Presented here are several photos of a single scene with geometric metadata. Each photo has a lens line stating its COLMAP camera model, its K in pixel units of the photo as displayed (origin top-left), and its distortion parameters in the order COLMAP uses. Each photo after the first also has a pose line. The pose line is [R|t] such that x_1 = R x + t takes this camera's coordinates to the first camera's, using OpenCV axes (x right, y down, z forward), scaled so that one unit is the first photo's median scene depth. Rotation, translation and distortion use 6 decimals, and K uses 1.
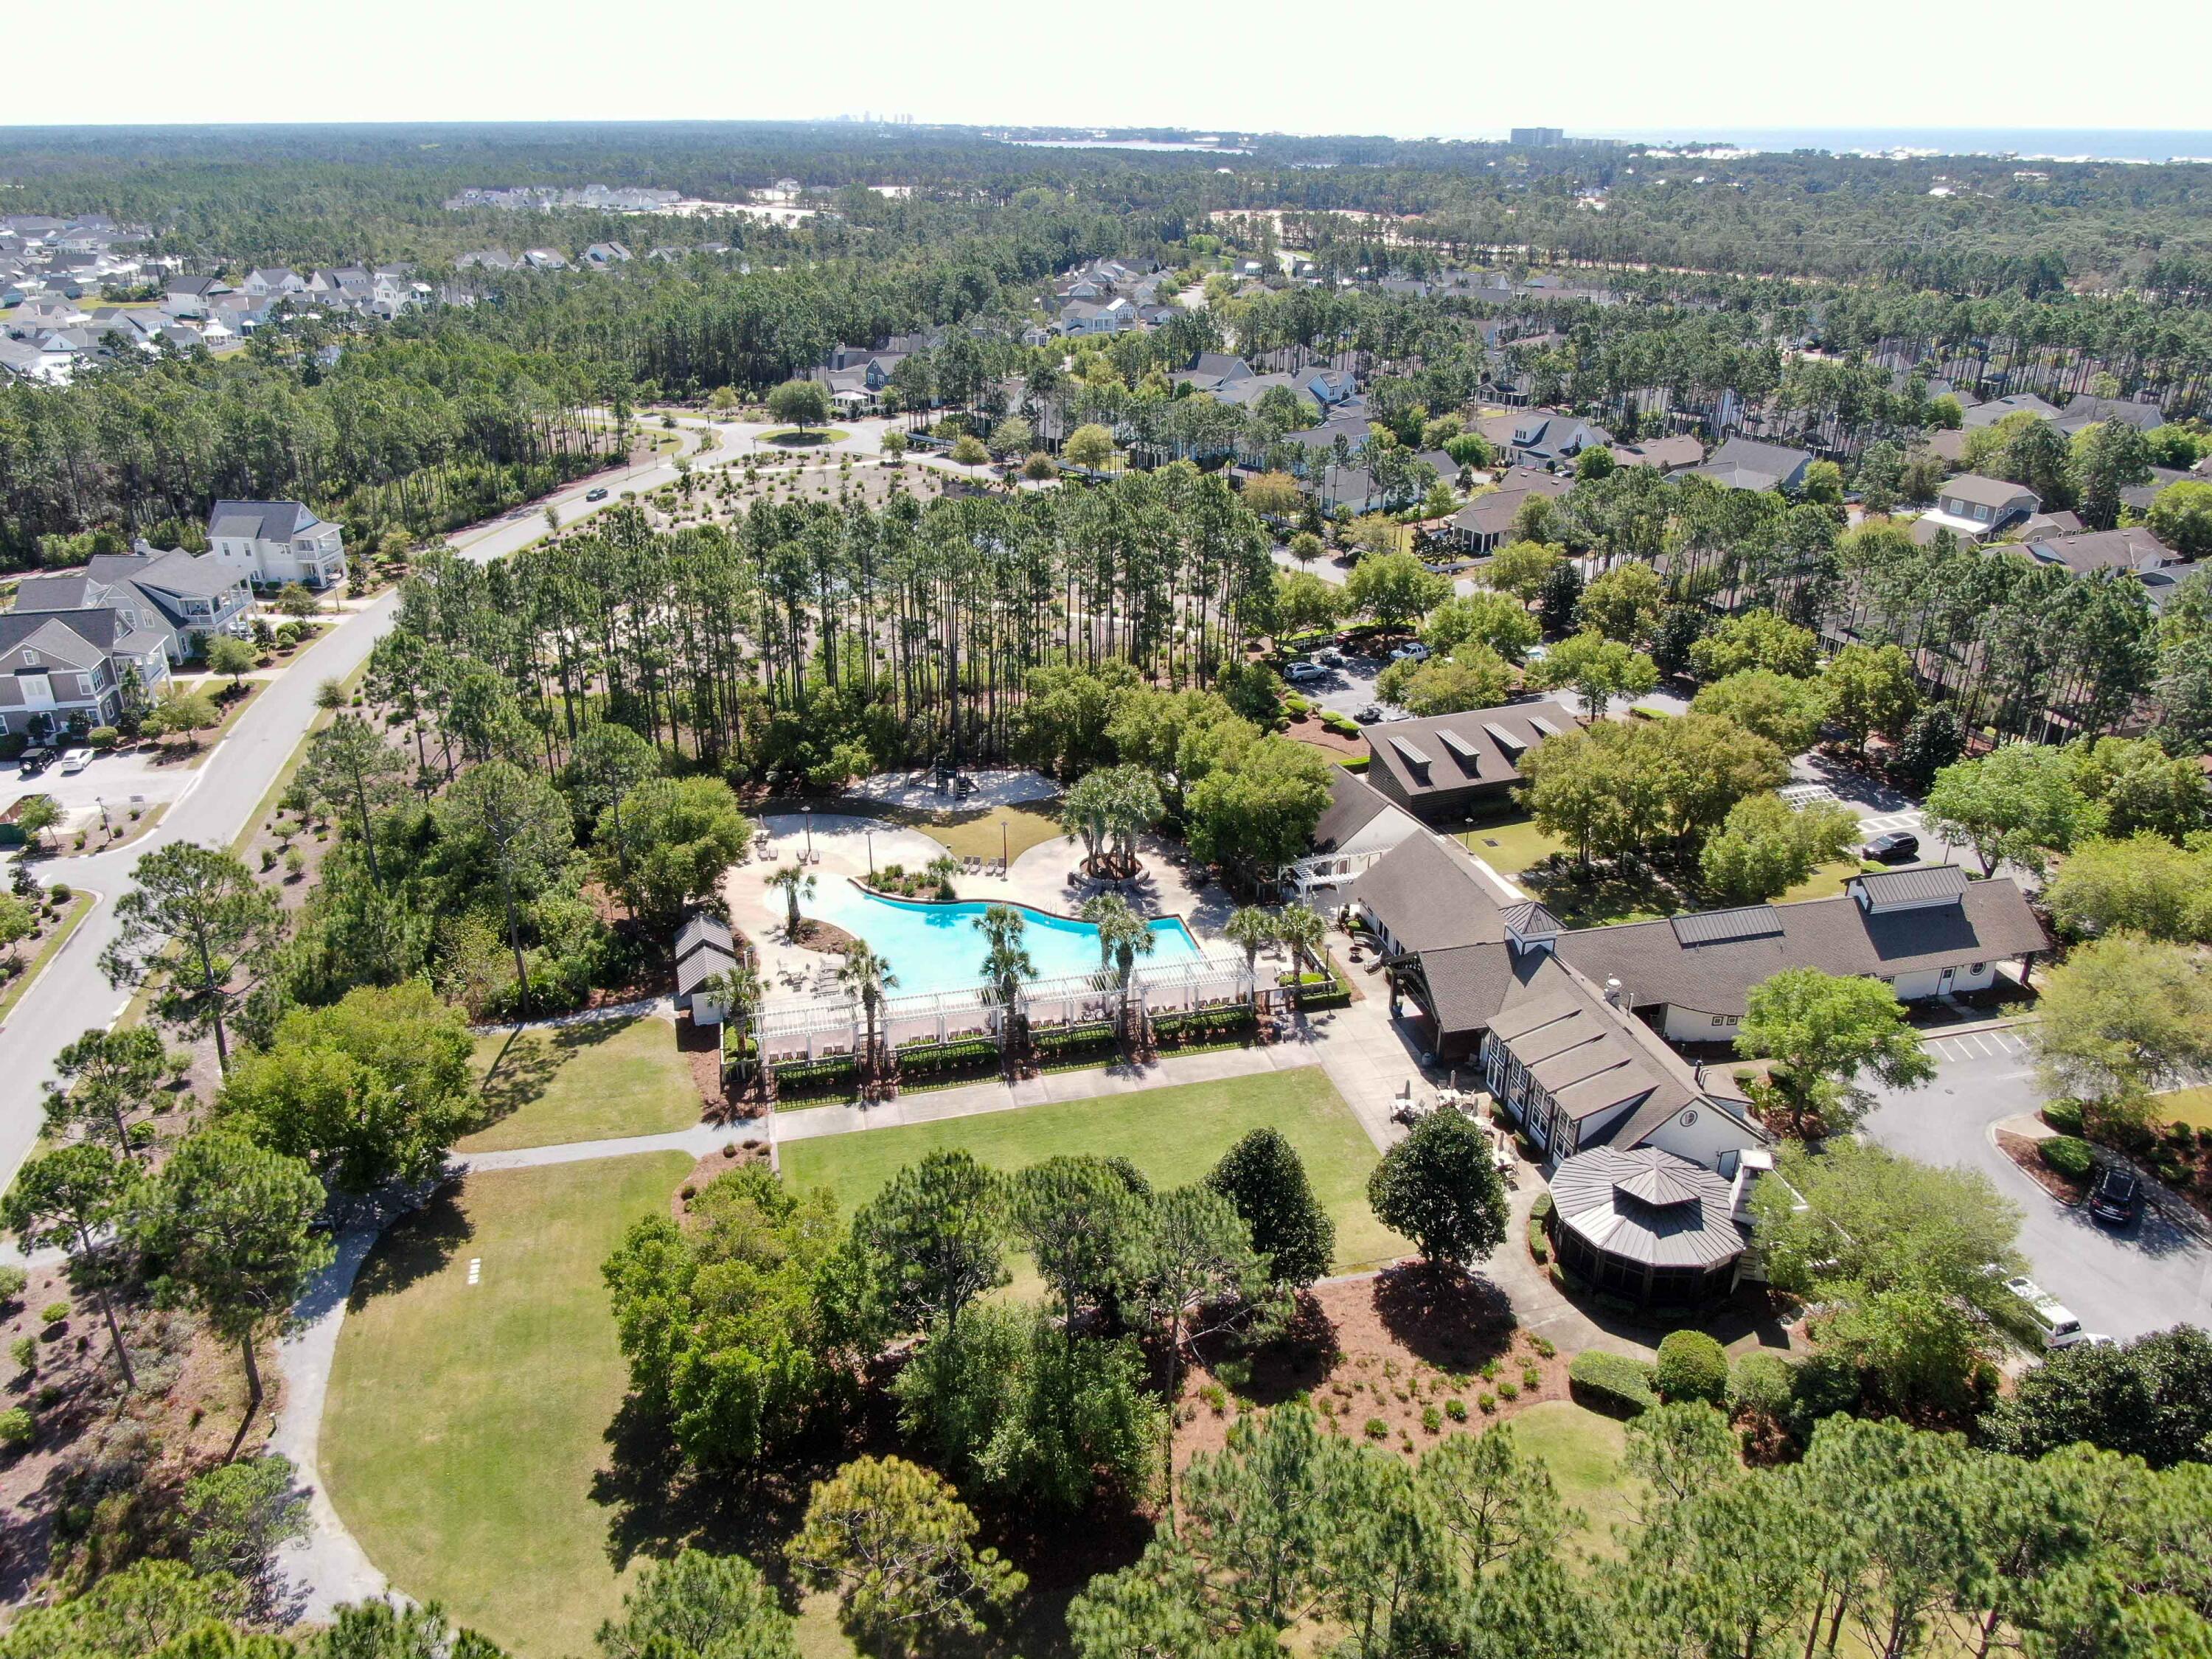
lens RADIAL K [[1584.5, 0, 1105.1], [0, 1584.5, 824.3], [0, 0, 1]] dist [-0.006159, -0.007235]
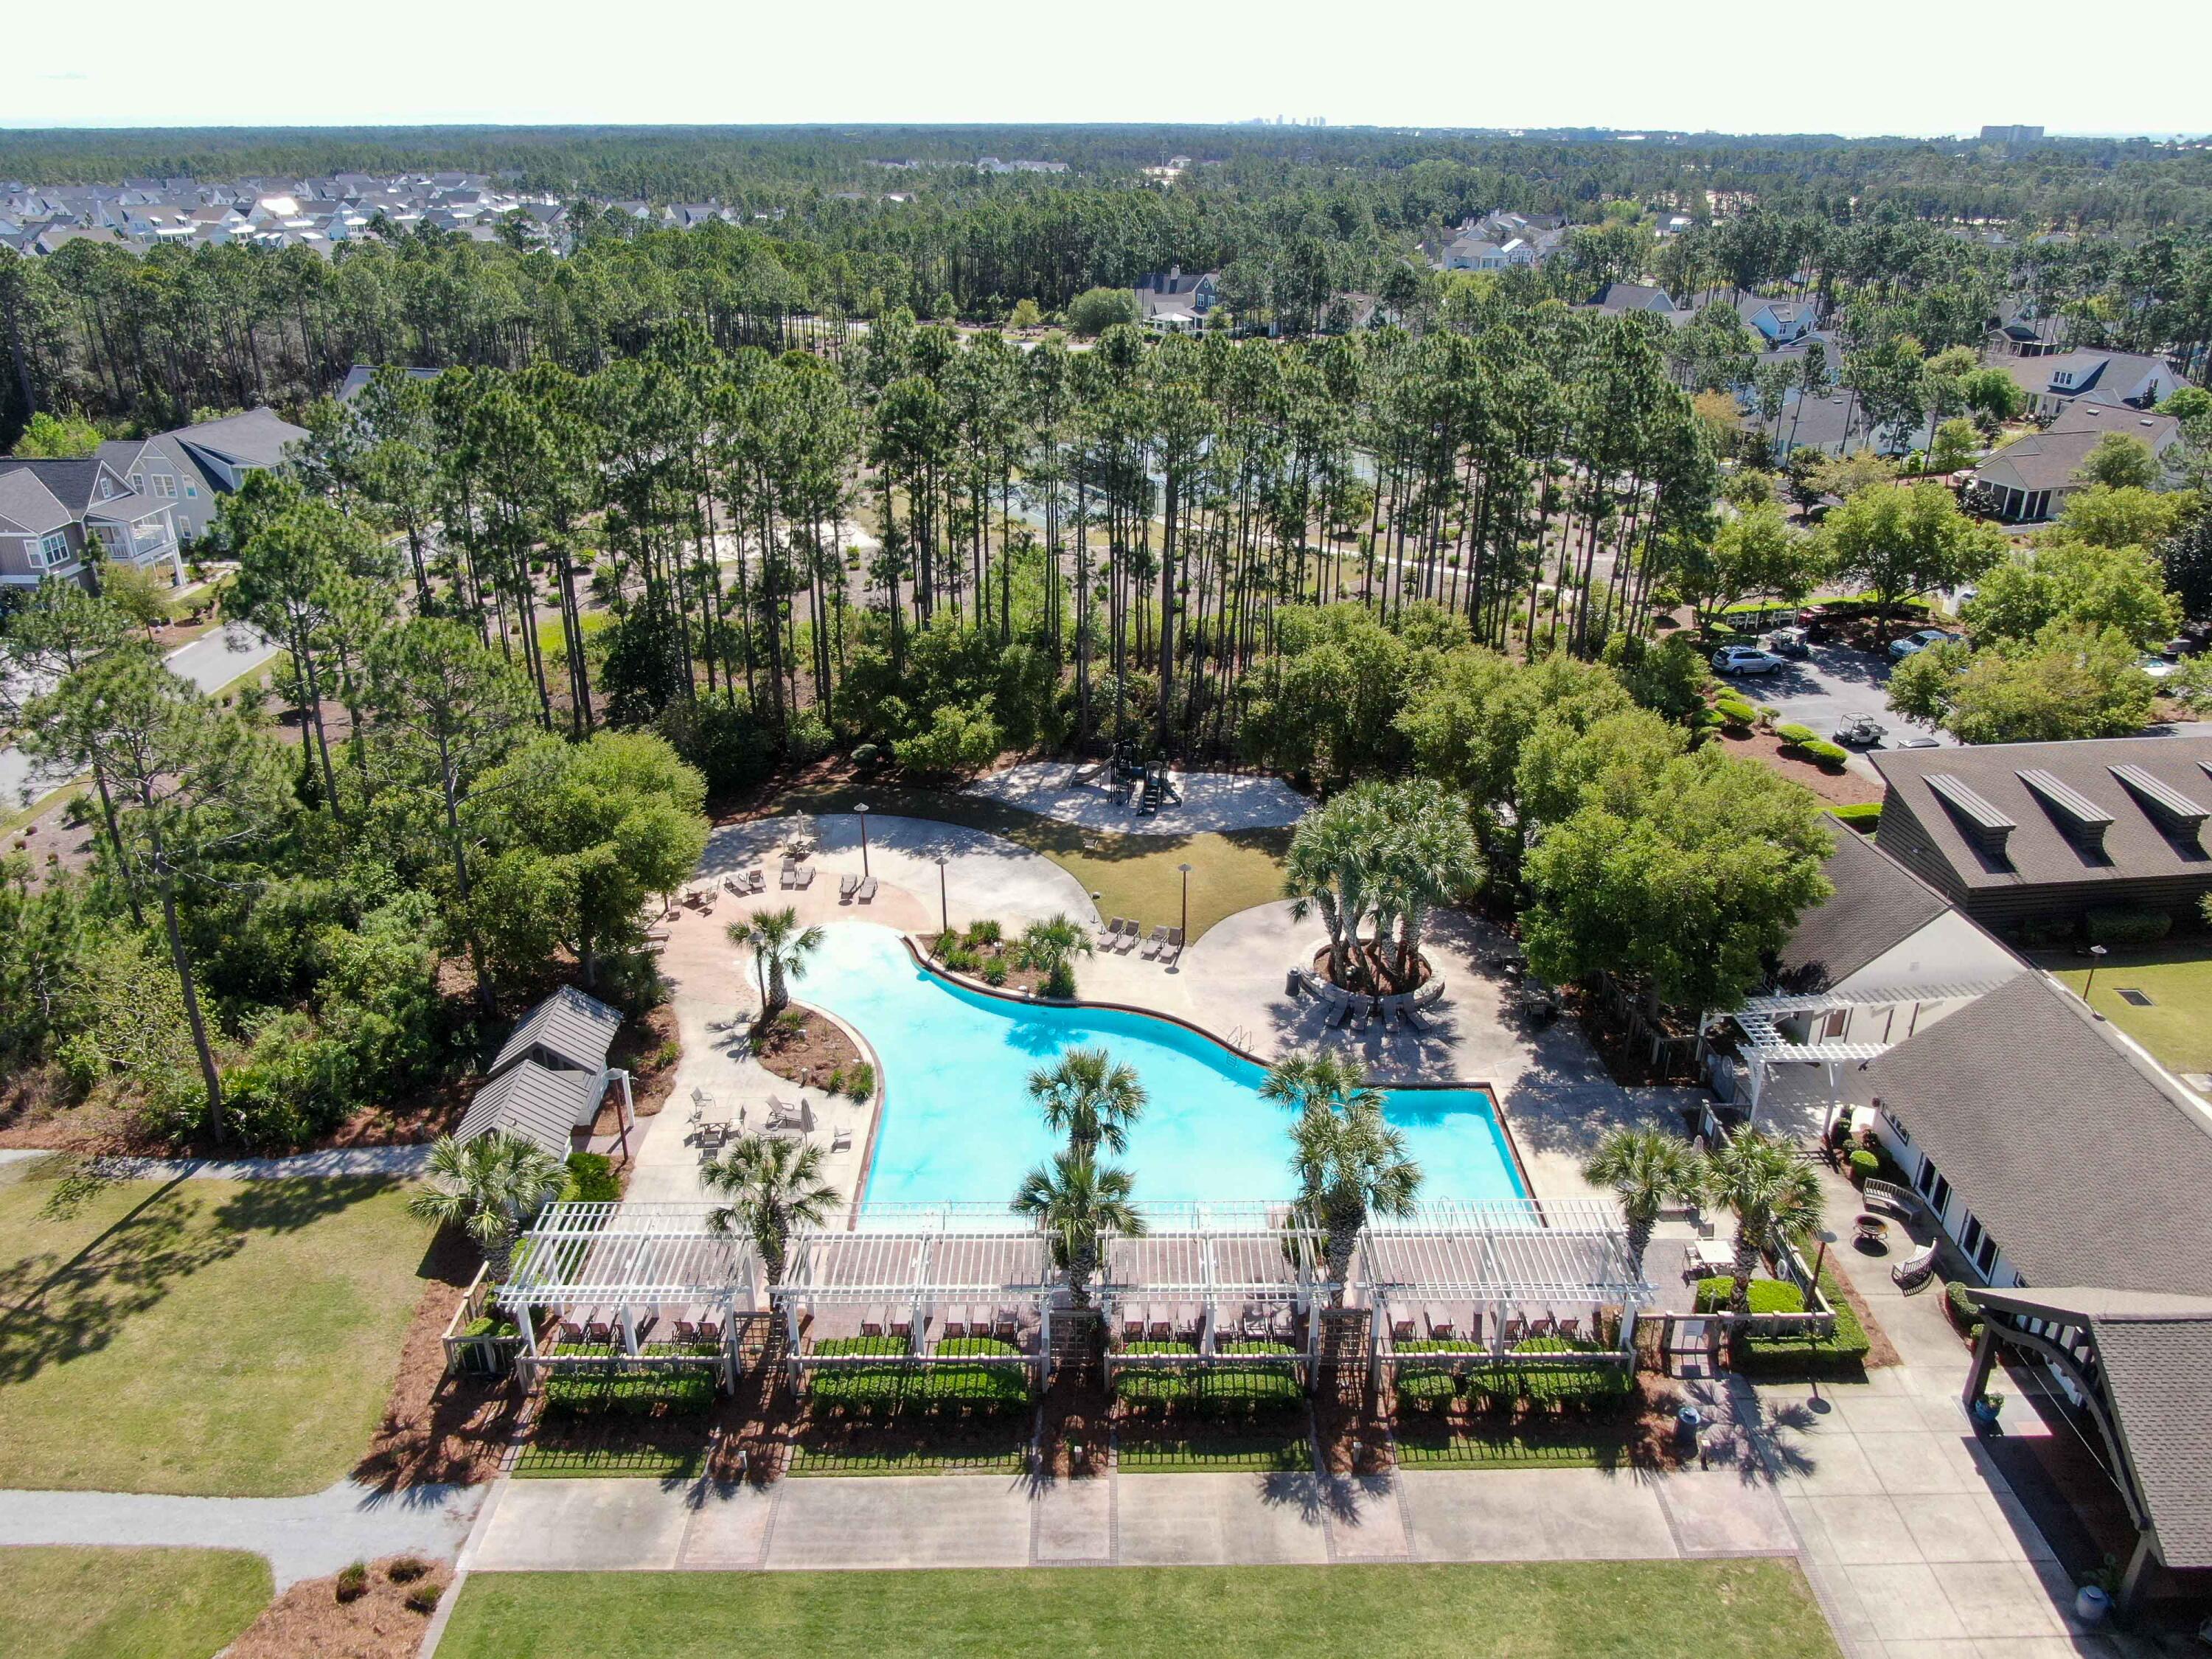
lens RADIAL K [[1584.5, 0, 1105.1], [0, 1584.5, 824.3], [0, 0, 1]] dist [-0.006159, -0.007235]
pose [[0.971911, 0.093950, -0.215784, 0.027288], [-0.094491, 0.995495, 0.007832, -0.017288], [0.215548, 0.012778, 0.976410, 0.456189]]
